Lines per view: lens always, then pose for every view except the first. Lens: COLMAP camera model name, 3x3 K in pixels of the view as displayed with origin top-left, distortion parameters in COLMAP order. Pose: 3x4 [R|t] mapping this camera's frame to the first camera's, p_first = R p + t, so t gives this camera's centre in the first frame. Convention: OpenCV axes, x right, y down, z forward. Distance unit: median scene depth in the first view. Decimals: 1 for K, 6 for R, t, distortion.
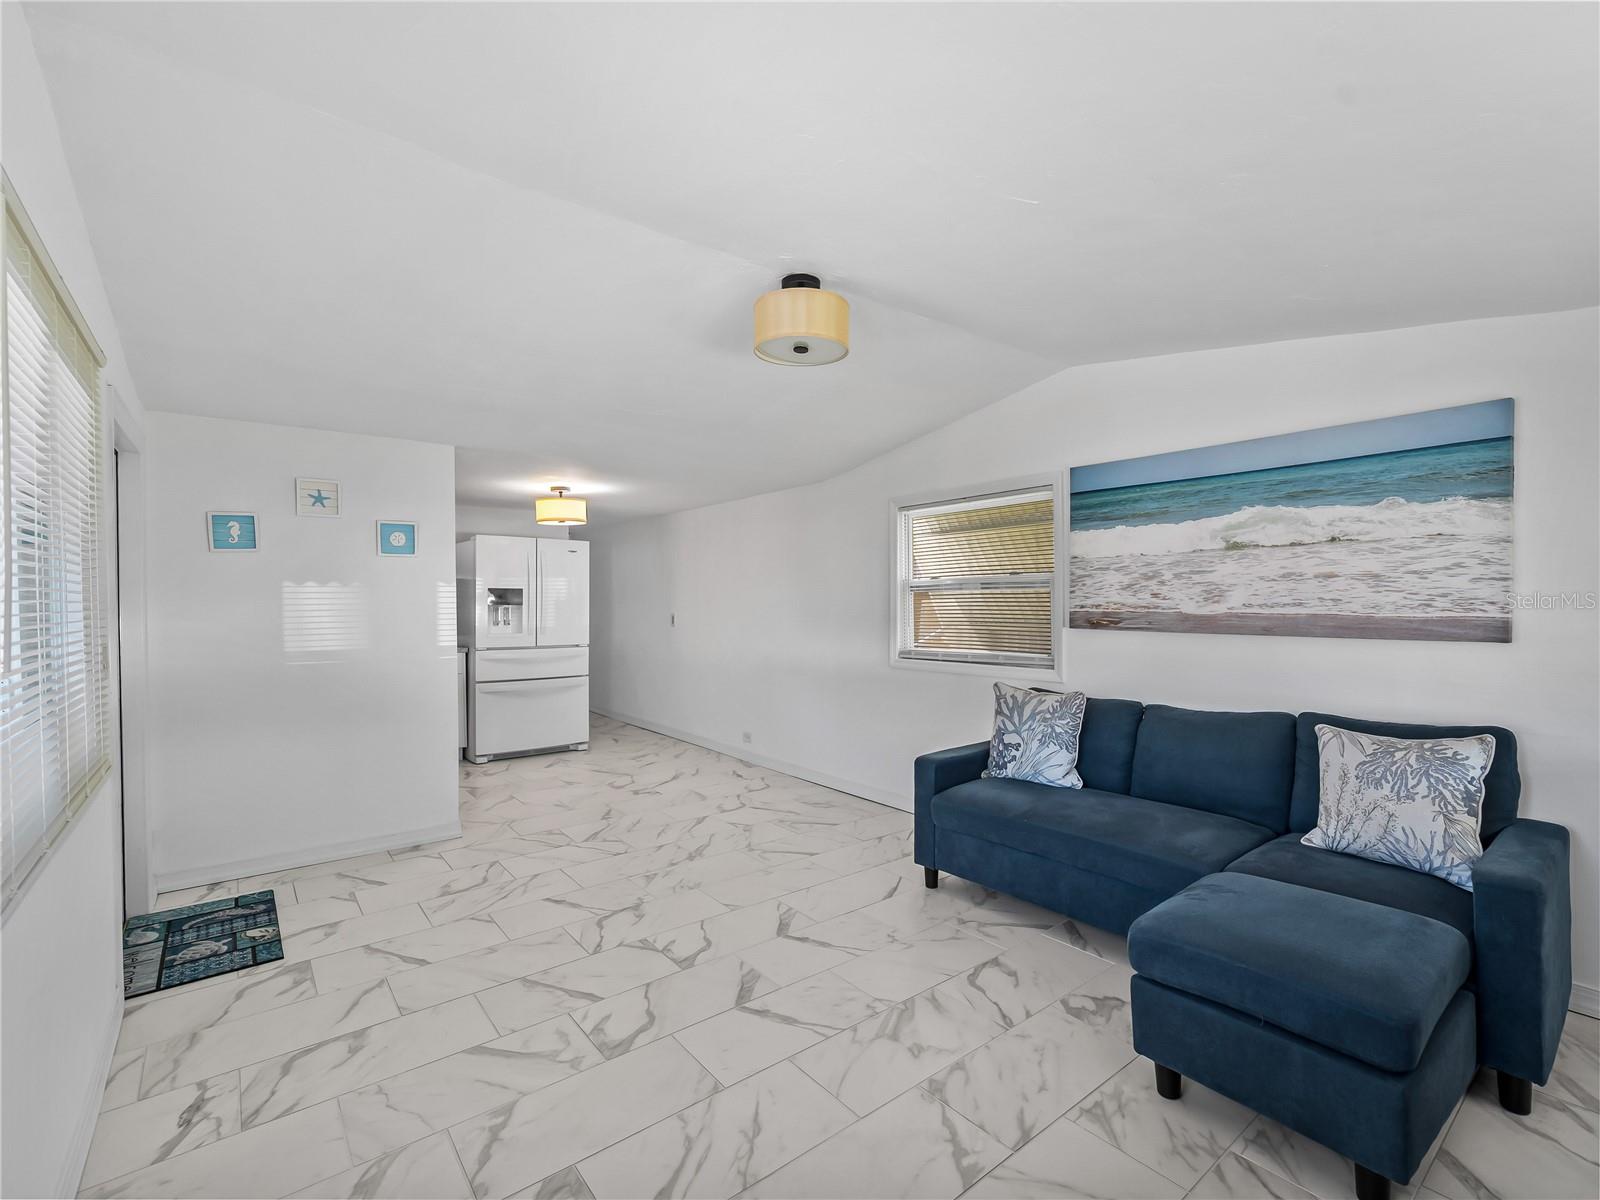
lens RADIAL K [[717.9, 0, 806.5], [0, 717.9, 607.0], [0, 0, 1]] dist [-0.004483, -0.001038]
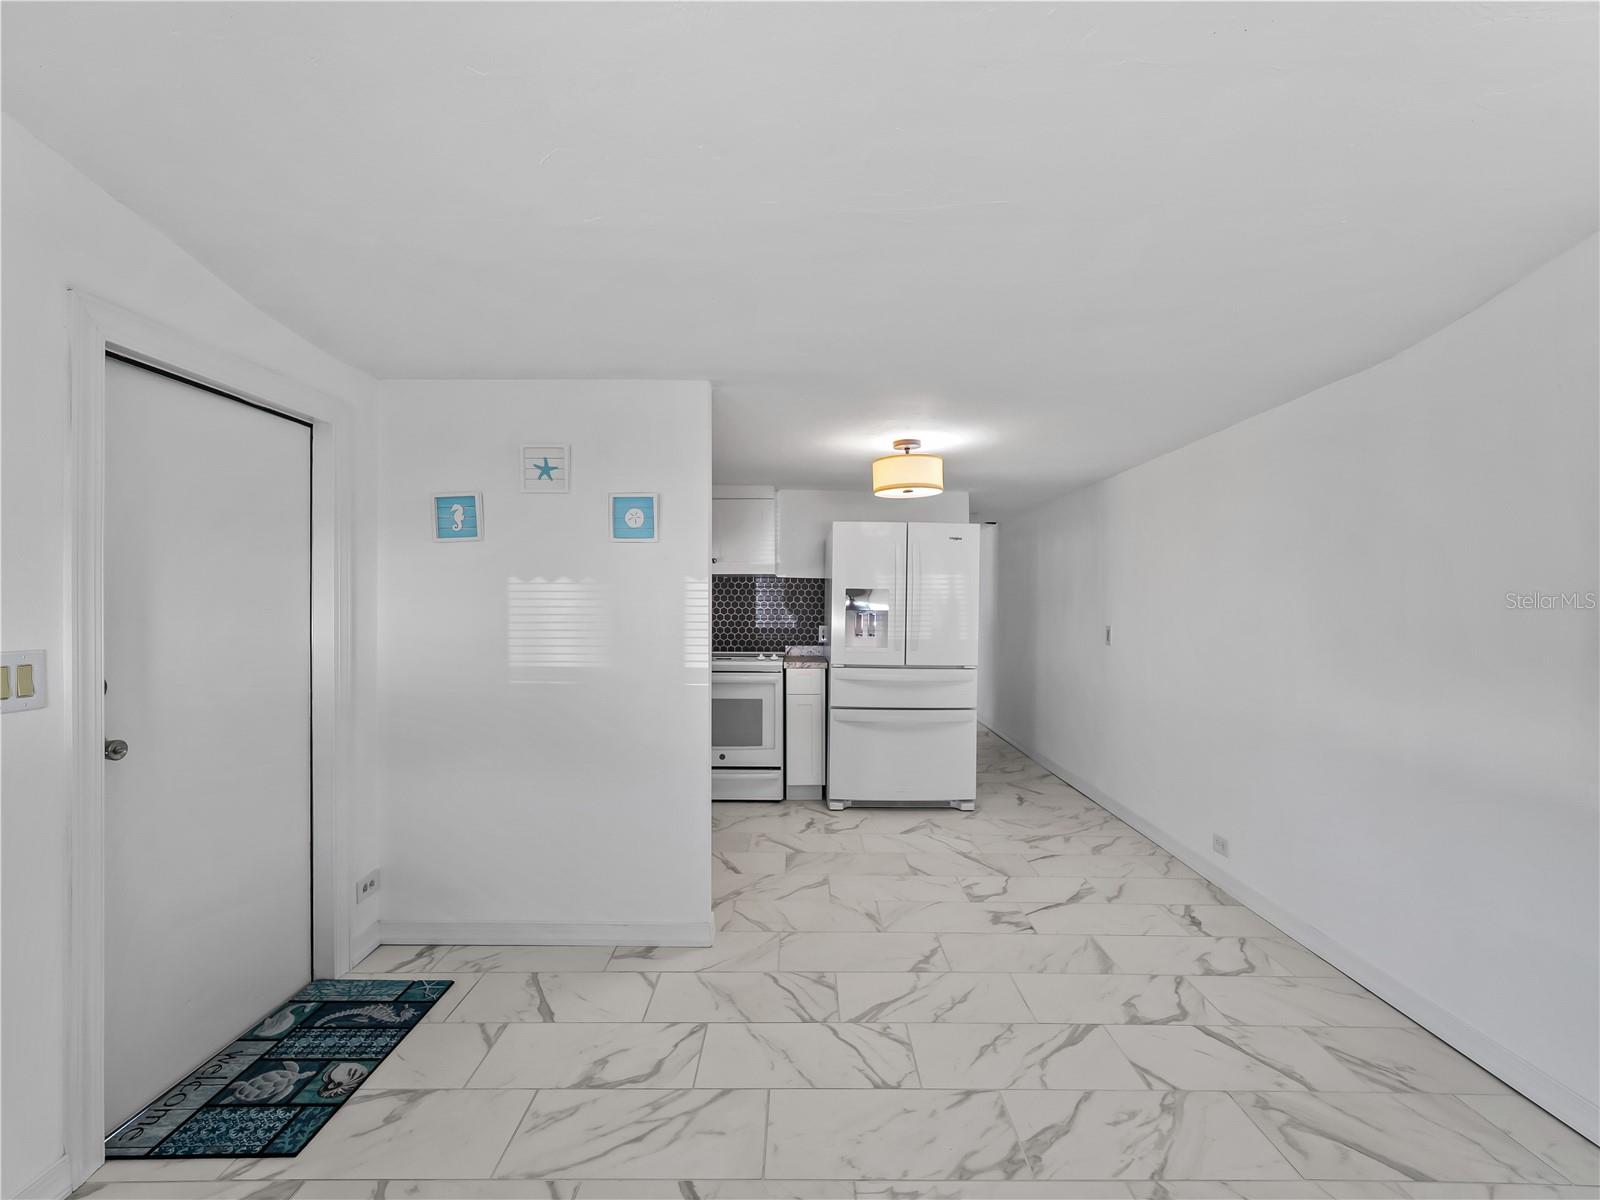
lens RADIAL K [[723.0, 0, 806.4], [0, 723.0, 605.8], [0, 0, 1]] dist [-0.003407, -0.000635]
pose [[0.786986, 0.007815, -0.616922, 0.018415], [-0.013402, 0.999900, -0.004430, -0.005269], [0.616826, 0.011754, 0.787012, 0.559092]]
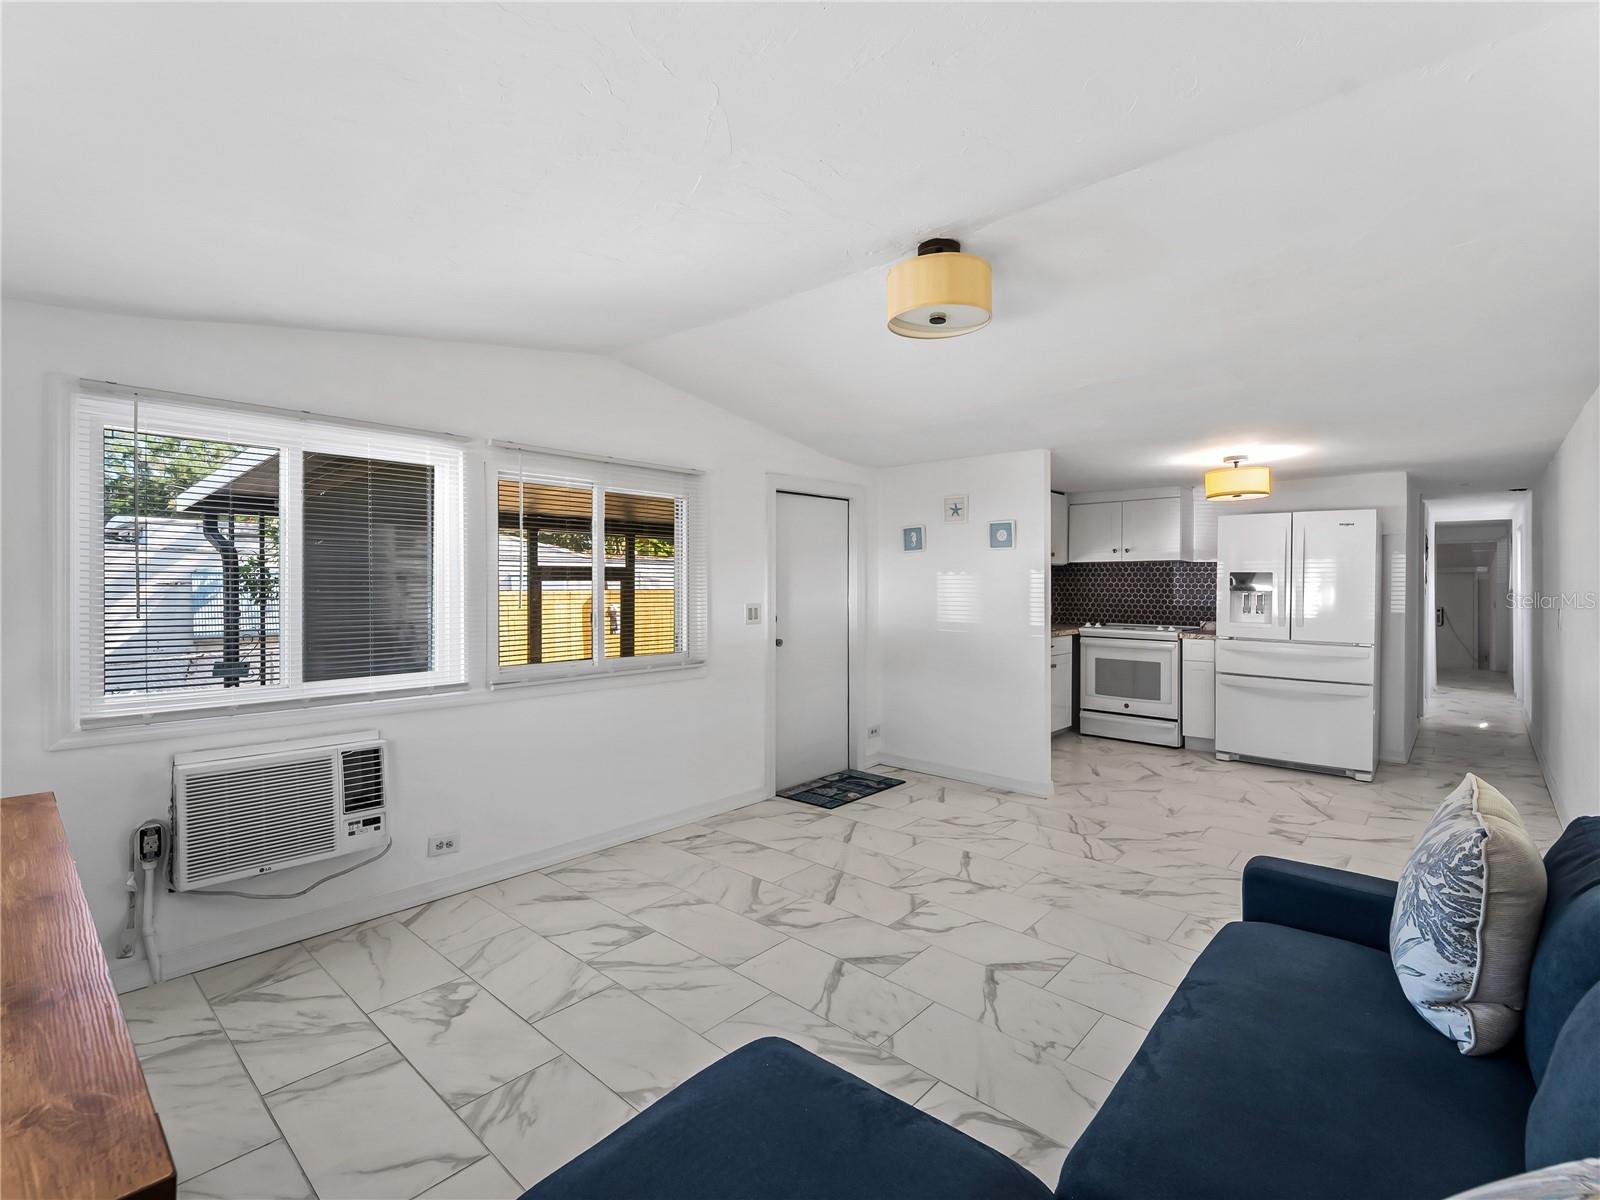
lens RADIAL K [[737.9, 0, 800.5], [0, 737.9, 581.3], [0, 0, 1]] dist [-0.000472, -0.000068]
pose [[0.166268, 0.002968, -0.986076, 0.642462], [-0.012375, 0.999923, 0.000923, -0.013994], [0.986003, 0.012049, 0.166292, 0.474829]]
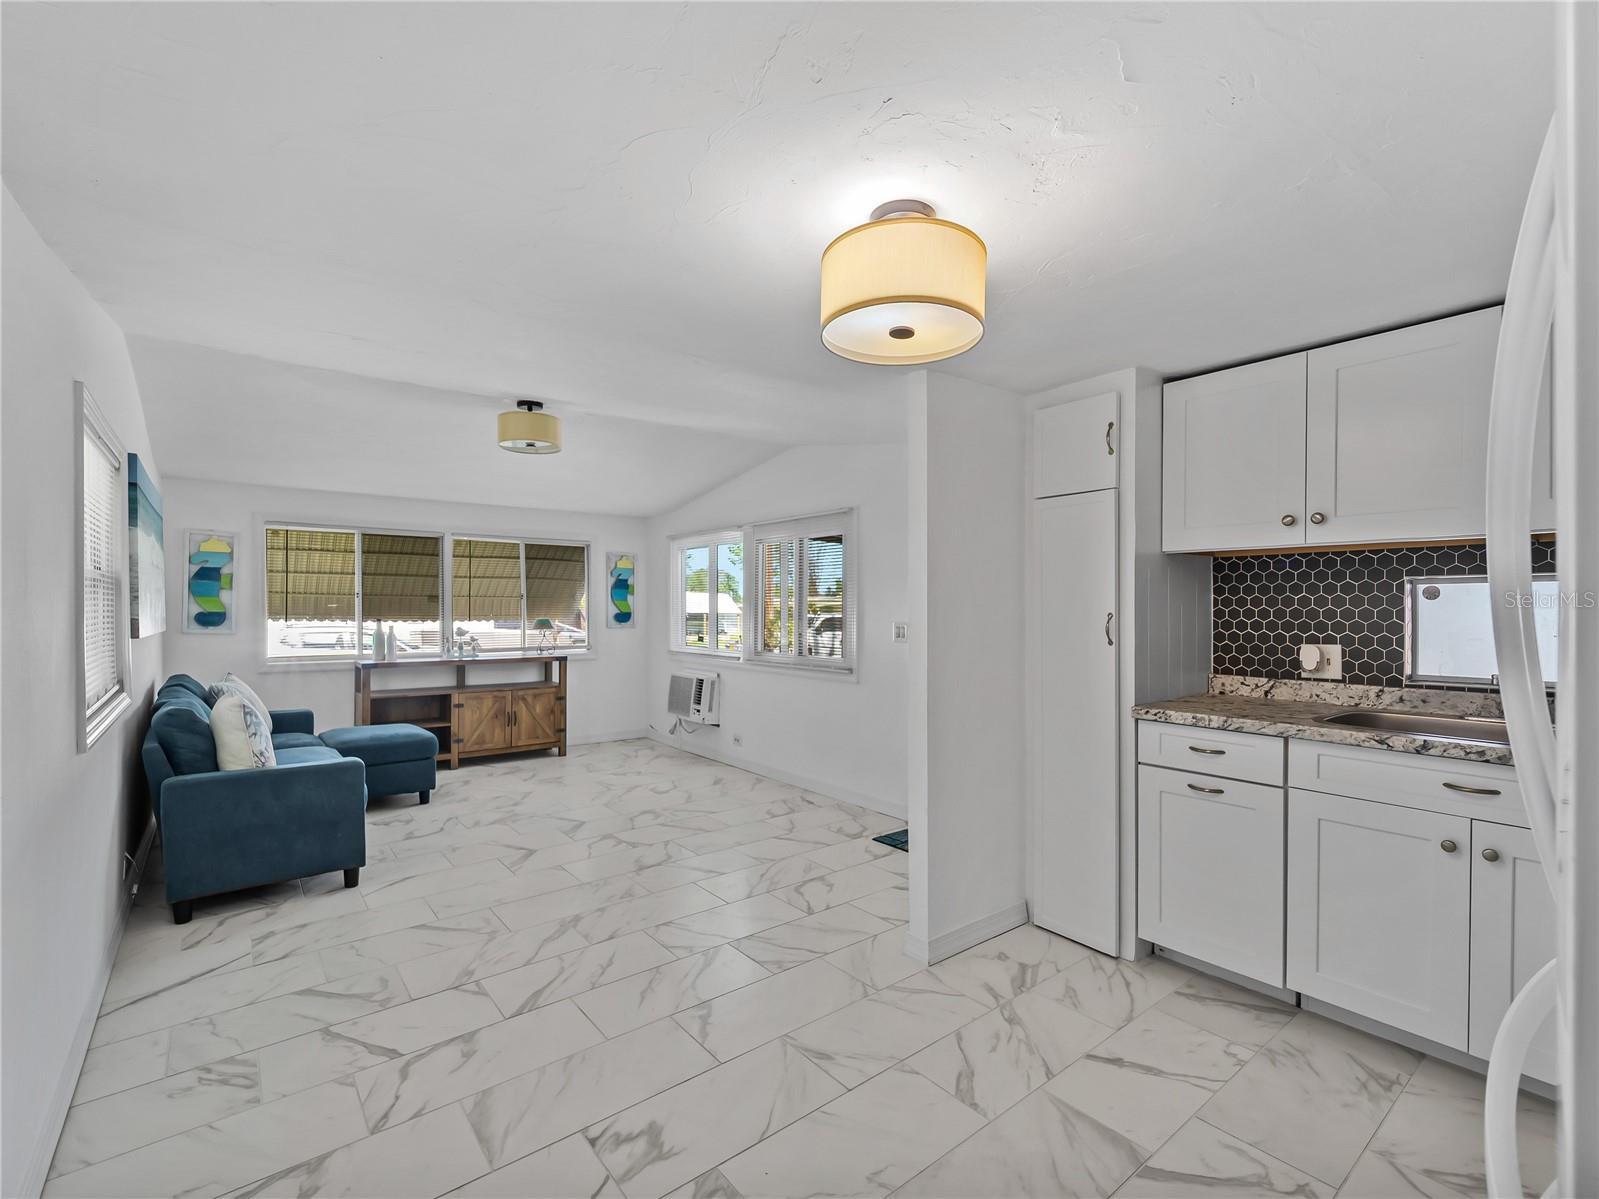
lens RADIAL K [[732.9, 0, 800.9], [0, 732.9, 614.6], [0, 0, 1]] dist [-0.001323, -0.000571]
pose [[-0.999986, 0.004694, 0.002238, -0.426252], [0.004736, 0.999806, 0.019136, -0.011764], [-0.002148, 0.019147, -0.999814, 1.852990]]
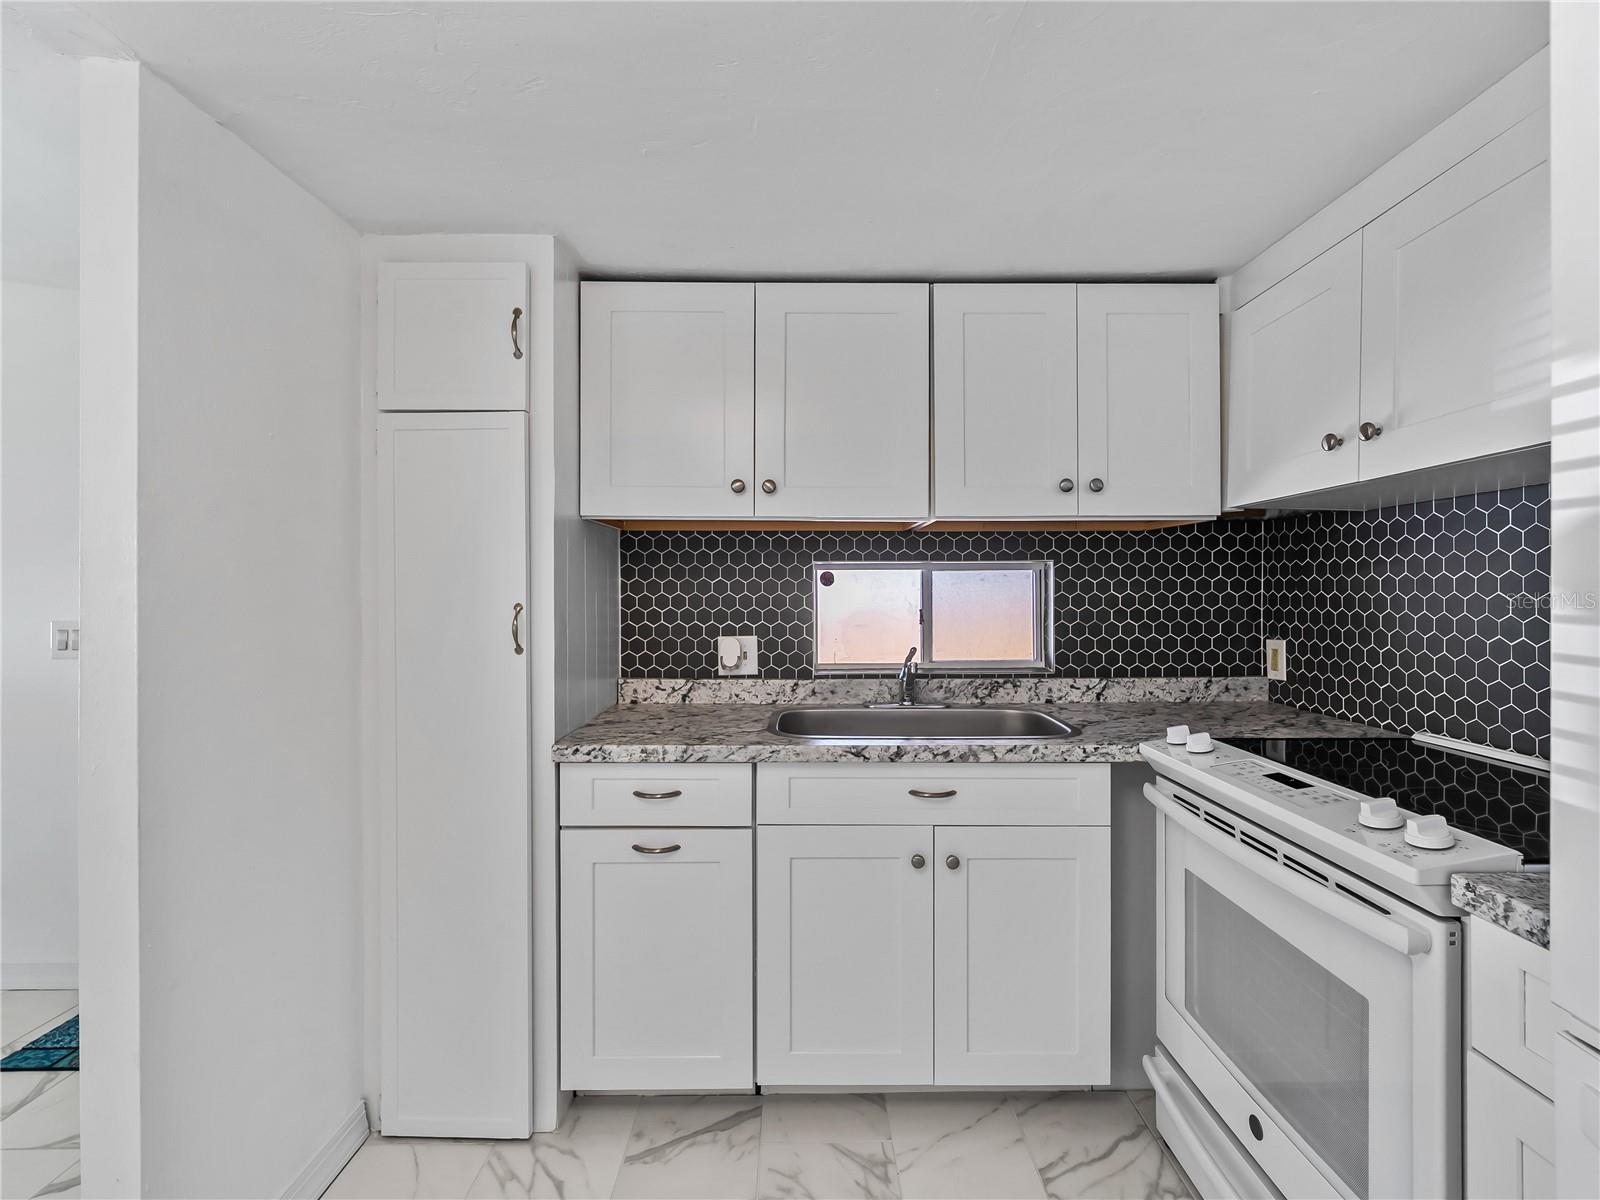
lens RADIAL K [[735.4, 0, 807.0], [0, 735.4, 588.5], [0, 0, 1]] dist [-0.001851, -0.001328]
pose [[-0.613748, 0.001848, -0.789500, -0.475434], [-0.003275, 0.999983, 0.004887, -0.010497], [0.789495, 0.005585, -0.613732, 1.552665]]
